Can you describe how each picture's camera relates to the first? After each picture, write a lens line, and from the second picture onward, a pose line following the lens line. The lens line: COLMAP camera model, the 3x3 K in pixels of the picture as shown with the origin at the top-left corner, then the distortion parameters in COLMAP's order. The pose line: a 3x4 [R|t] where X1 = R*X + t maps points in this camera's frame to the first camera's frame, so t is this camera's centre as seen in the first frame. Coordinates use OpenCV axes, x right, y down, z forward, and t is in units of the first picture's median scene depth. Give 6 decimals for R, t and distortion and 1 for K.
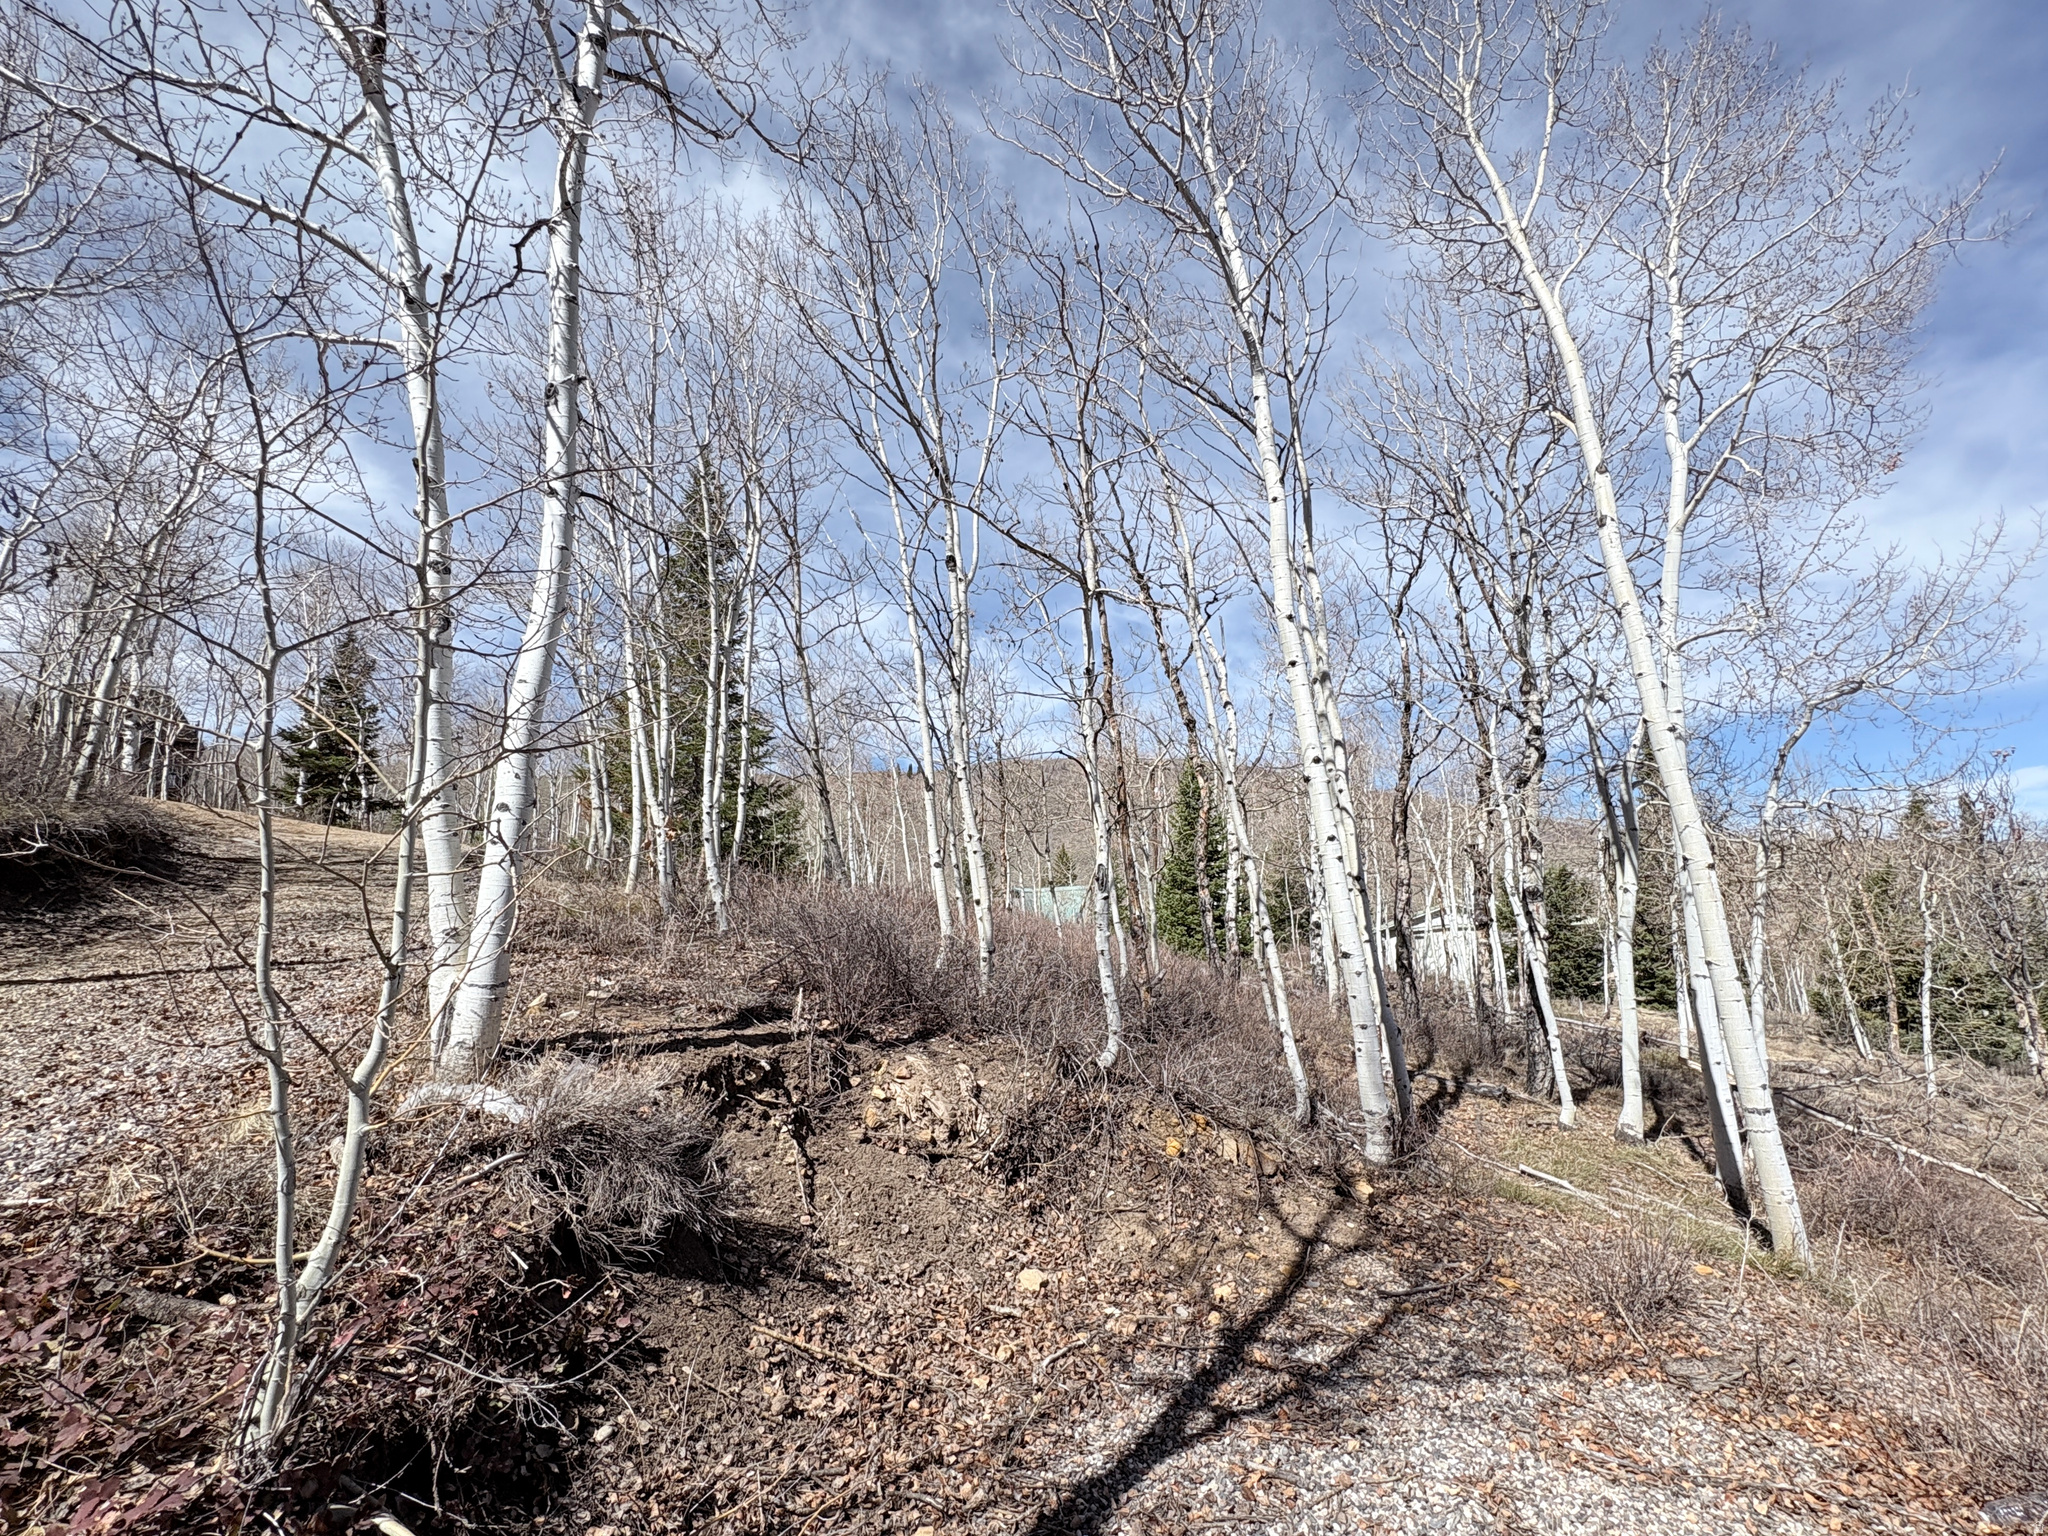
lens RADIAL K [[903.9, 0, 1025.1], [0, 903.9, 771.8], [0, 0, 1]] dist [-0.008058, 0.001694]
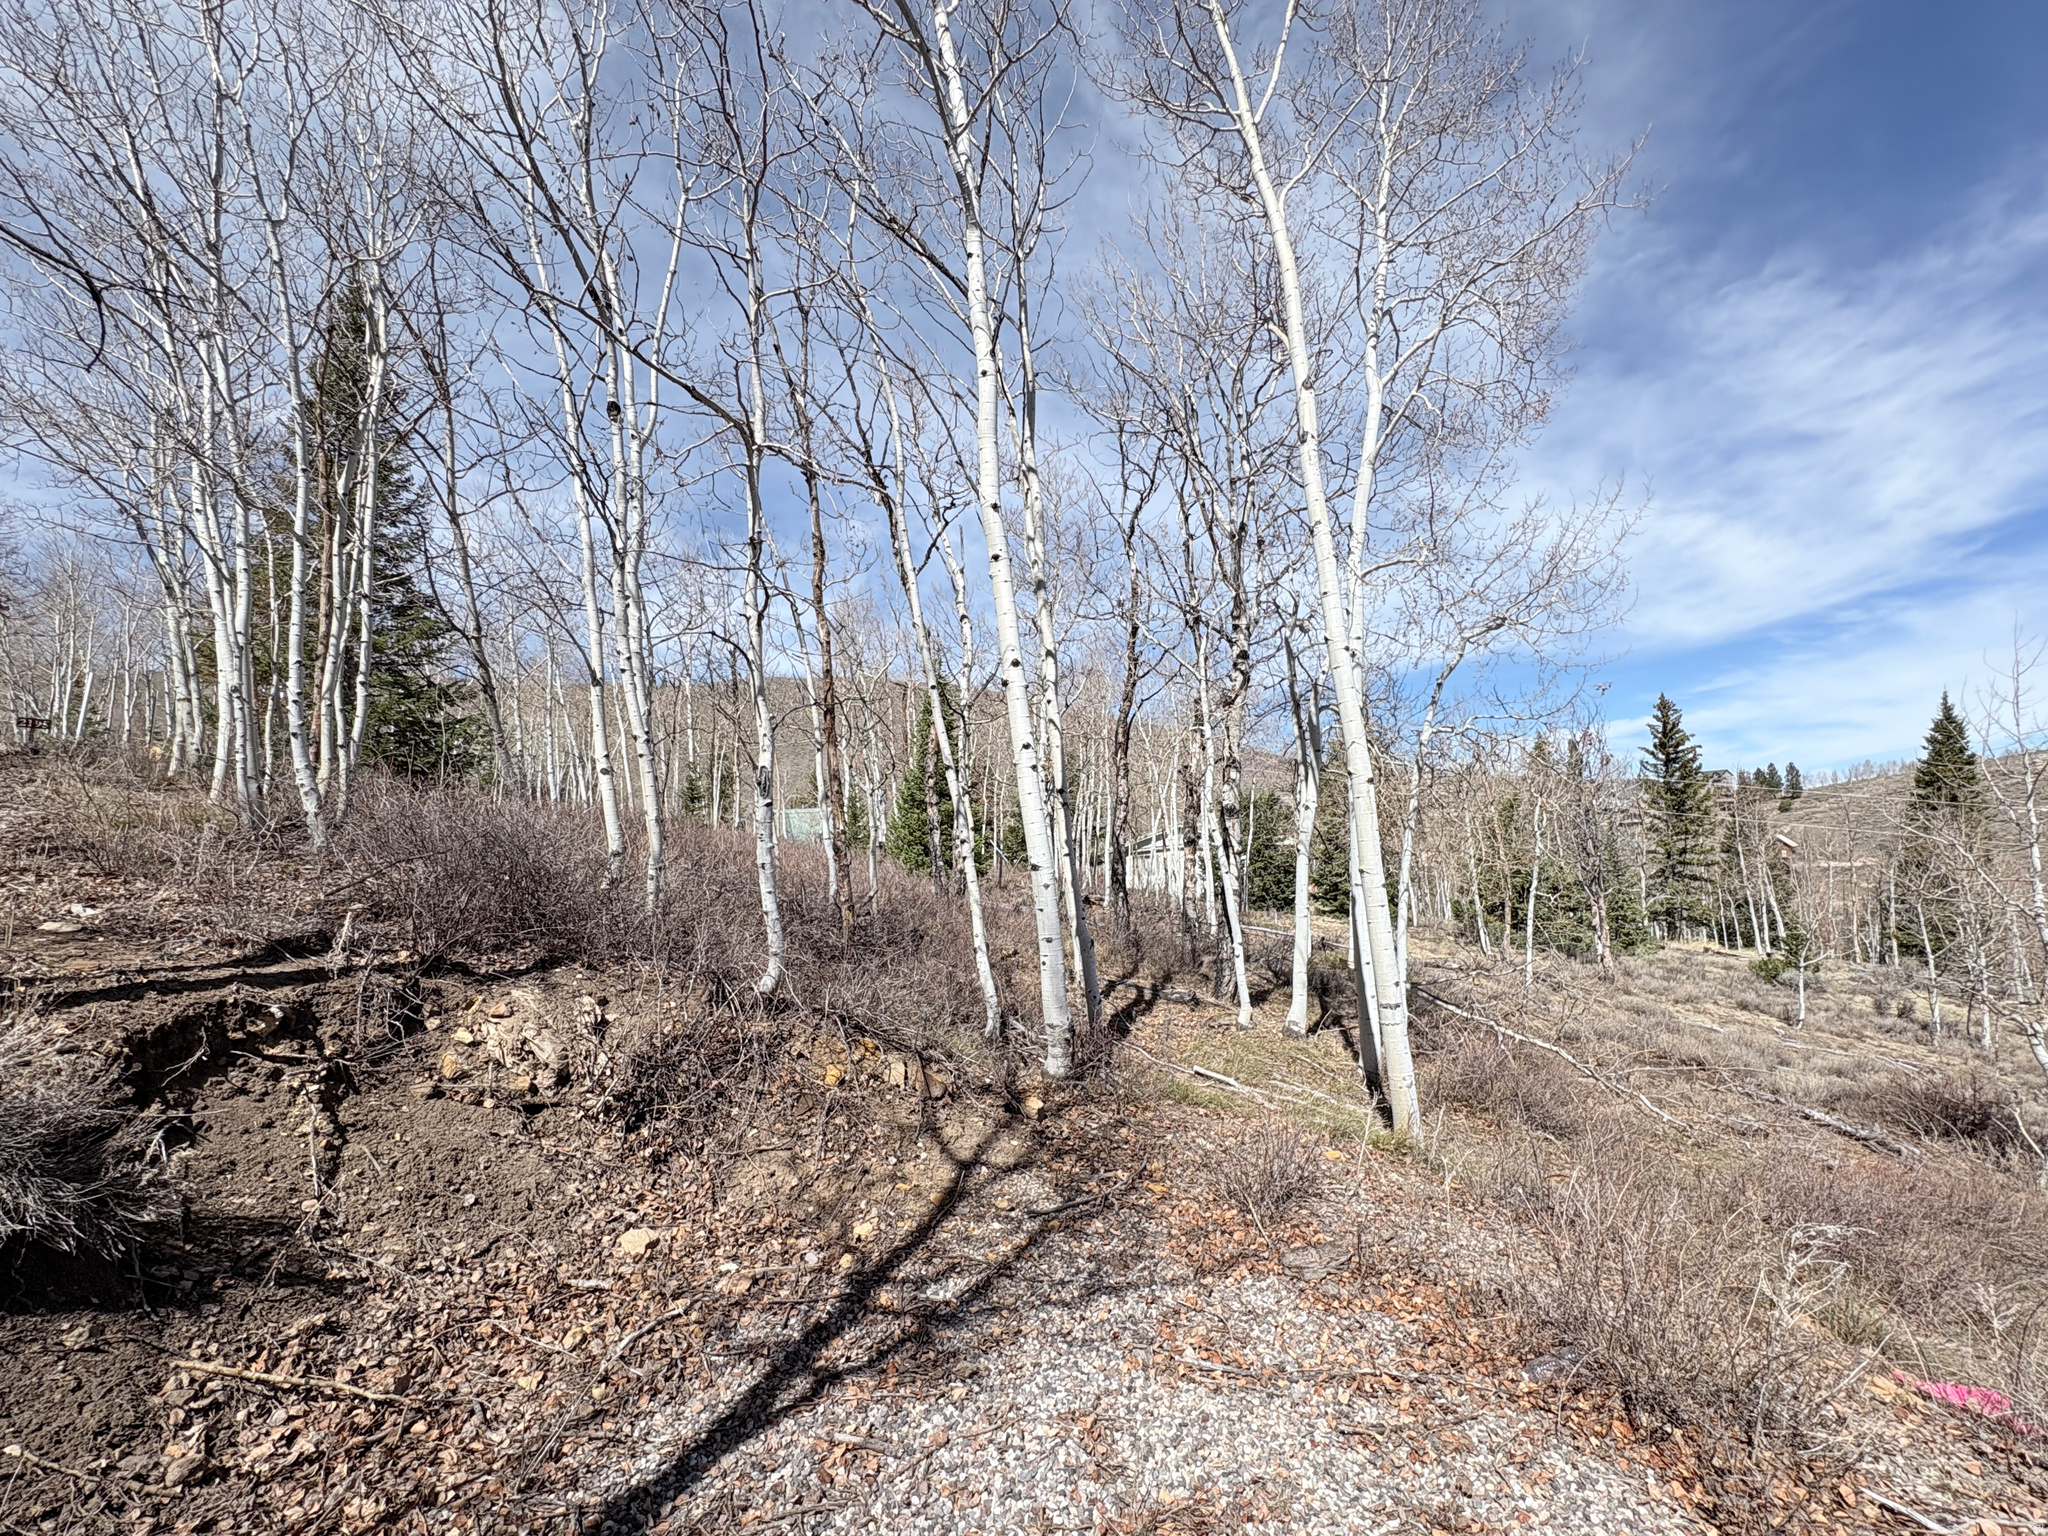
lens RADIAL K [[903.9, 0, 1029.3], [0, 903.9, 770.1], [0, 0, 1]] dist [-0.008058, 0.001694]
pose [[0.964485, 0.018844, 0.263463, 0.089933], [-0.040356, 0.996254, 0.076476, 0.025658], [-0.261035, -0.084393, 0.961633, 0.080918]]
